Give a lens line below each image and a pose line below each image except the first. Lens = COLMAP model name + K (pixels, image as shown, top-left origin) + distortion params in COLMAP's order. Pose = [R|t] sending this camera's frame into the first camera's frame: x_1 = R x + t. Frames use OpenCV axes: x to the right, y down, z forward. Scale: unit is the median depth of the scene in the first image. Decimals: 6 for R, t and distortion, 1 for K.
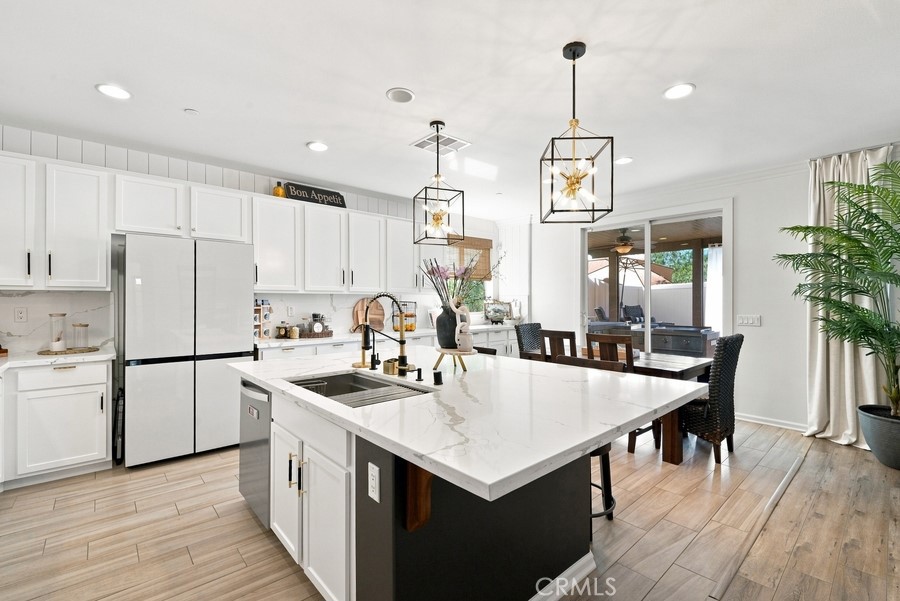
lens RADIAL K [[399.4, 0, 448.2], [0, 399.4, 298.8], [0, 0, 1]] dist [0.000402, -0.000770]
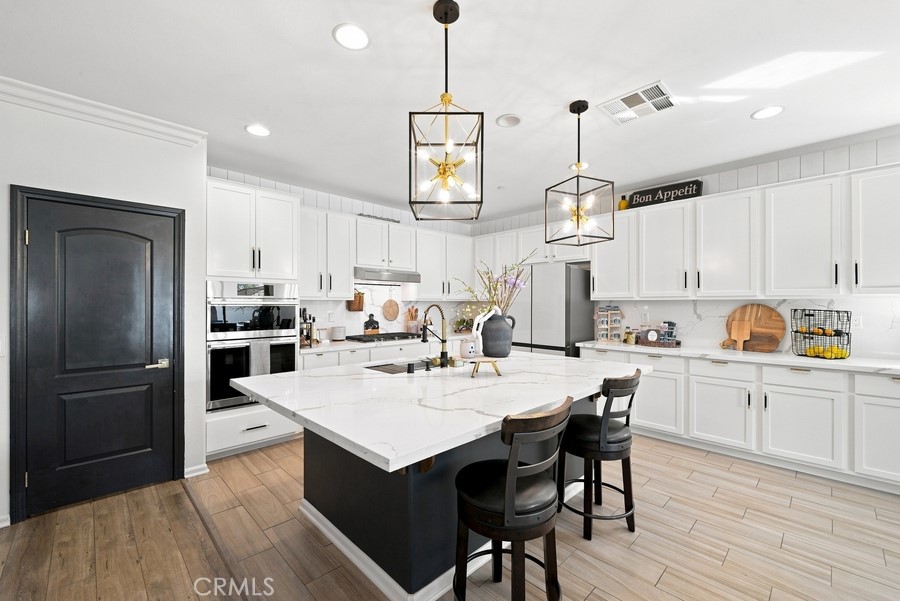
lens RADIAL K [[371.2, 0, 453.6], [0, 371.2, 300.5], [0, 0, 1]] dist [-0.001894, -0.000334]
pose [[0.060796, -0.014648, -0.998043, 0.592388], [-0.003271, 0.999884, -0.014875, 0.004107], [0.998145, 0.004169, 0.060741, 0.540611]]
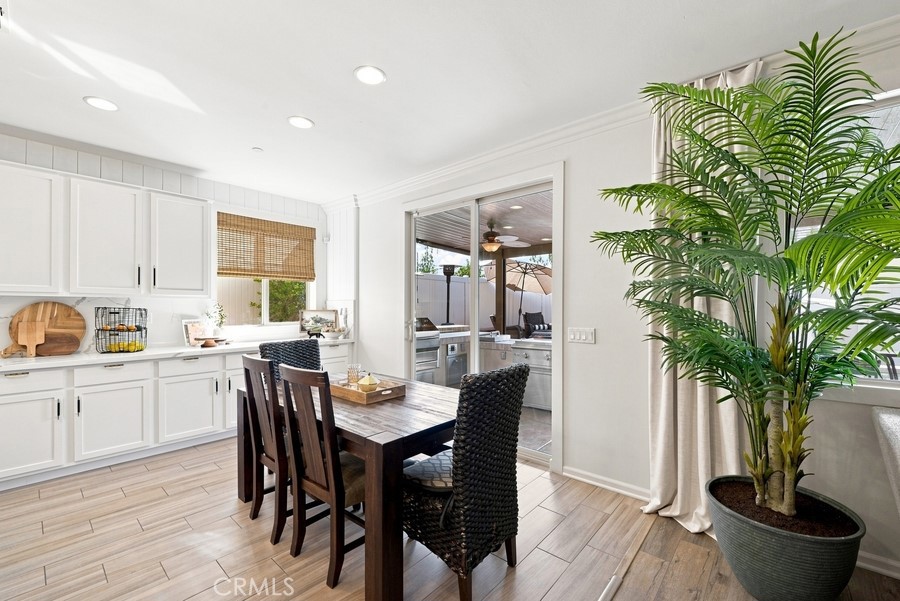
lens RADIAL K [[373.9, 0, 452.1], [0, 373.9, 307.3], [0, 0, 1]] dist [-0.000272, -0.003412]
pose [[0.991337, 0.002716, 0.131316, 0.486840], [-0.003304, 0.999985, 0.004258, 0.002359], [-0.131302, -0.004655, 0.991331, 0.423694]]
